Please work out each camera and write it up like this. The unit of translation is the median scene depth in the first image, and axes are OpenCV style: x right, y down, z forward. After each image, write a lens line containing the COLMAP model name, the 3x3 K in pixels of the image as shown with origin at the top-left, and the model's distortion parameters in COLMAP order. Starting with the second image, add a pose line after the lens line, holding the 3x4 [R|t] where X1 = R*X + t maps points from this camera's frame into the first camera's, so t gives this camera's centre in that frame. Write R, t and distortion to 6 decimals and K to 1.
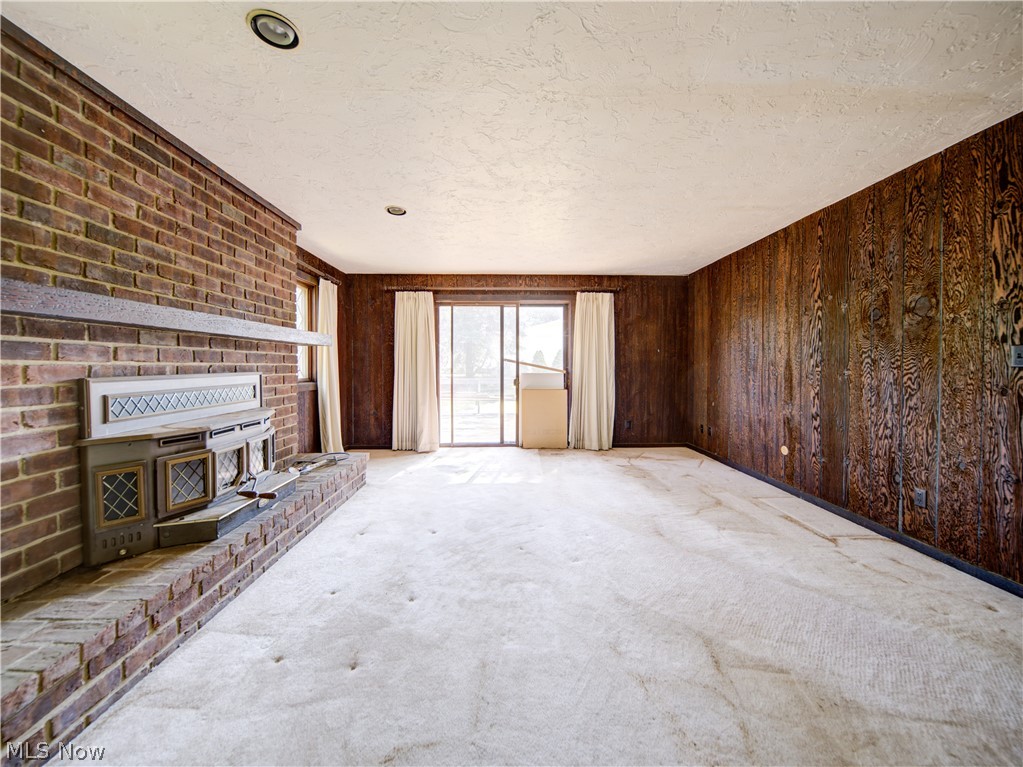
lens RADIAL K [[377.9, 0, 514.1], [0, 377.9, 372.5], [0, 0, 1]] dist [0.002065, -0.002395]
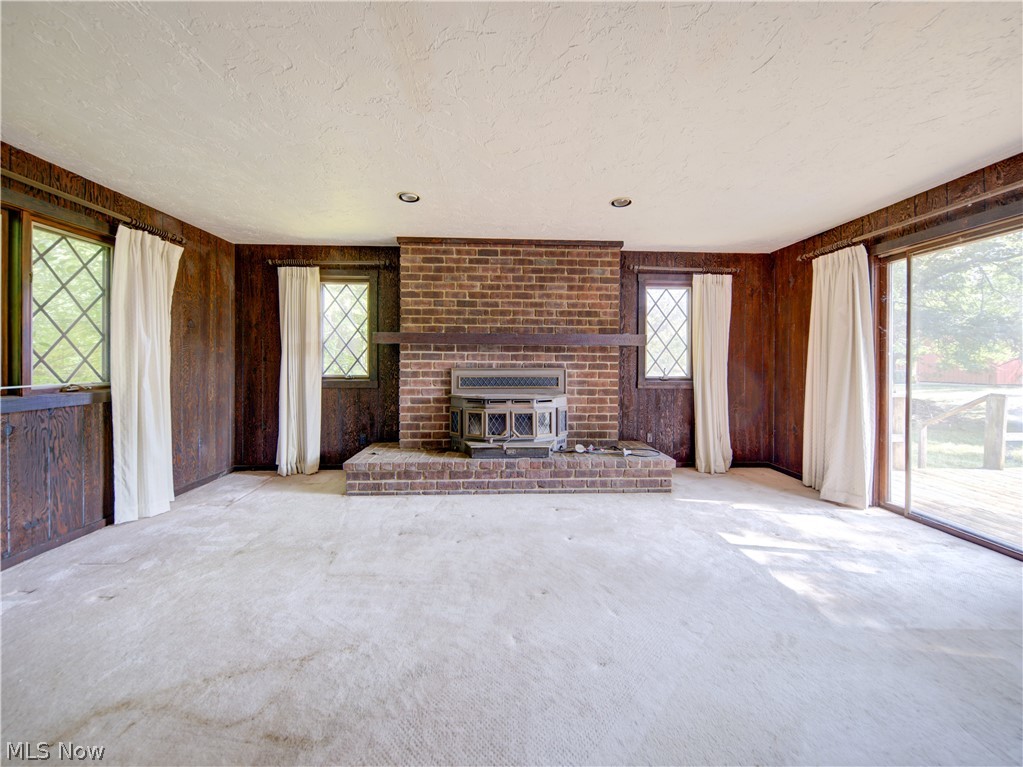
lens RADIAL K [[377.9, 0, 503.3], [0, 377.9, 362.4], [0, 0, 1]] dist [0.002065, -0.002395]
pose [[-0.001882, 0.002227, -0.999996, 0.817570], [-0.025336, 0.999676, 0.002274, -0.022195], [0.999677, 0.025340, -0.001825, 0.901947]]
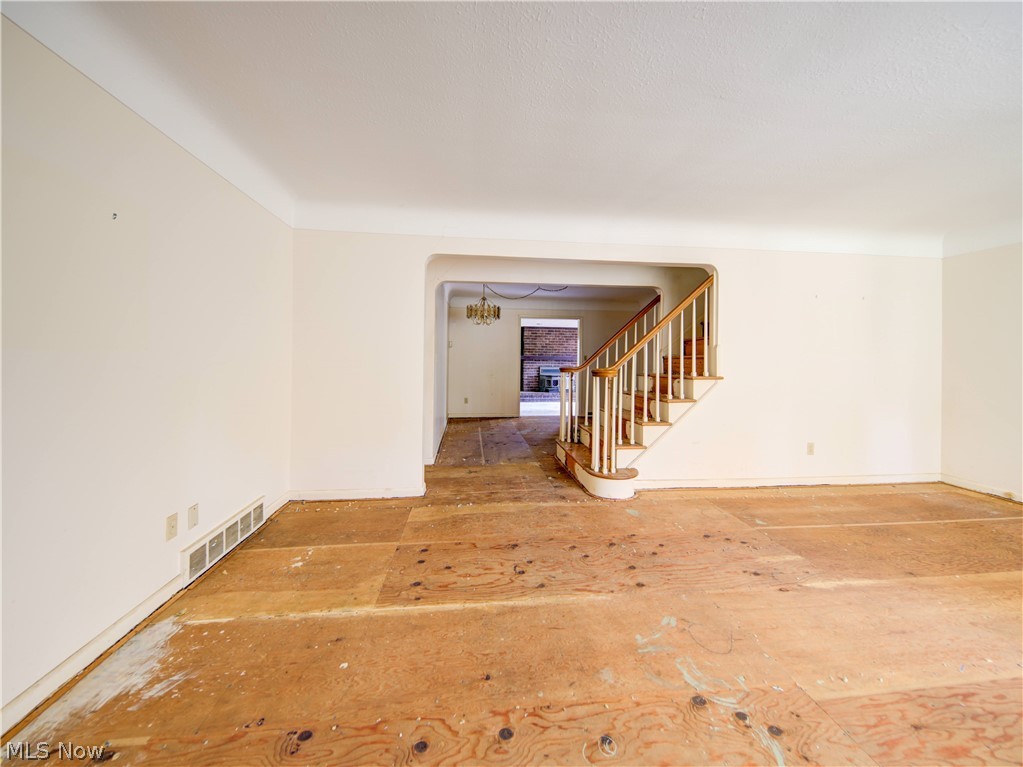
lens RADIAL K [[377.9, 0, 509.3], [0, 377.9, 375.9], [0, 0, 1]] dist [0.002065, -0.002395]
pose [[0.087047, 0.024768, -0.995896, 4.338439], [-0.031689, 0.999254, 0.022081, 0.036059], [0.995700, 0.029637, 0.087767, -0.183143]]
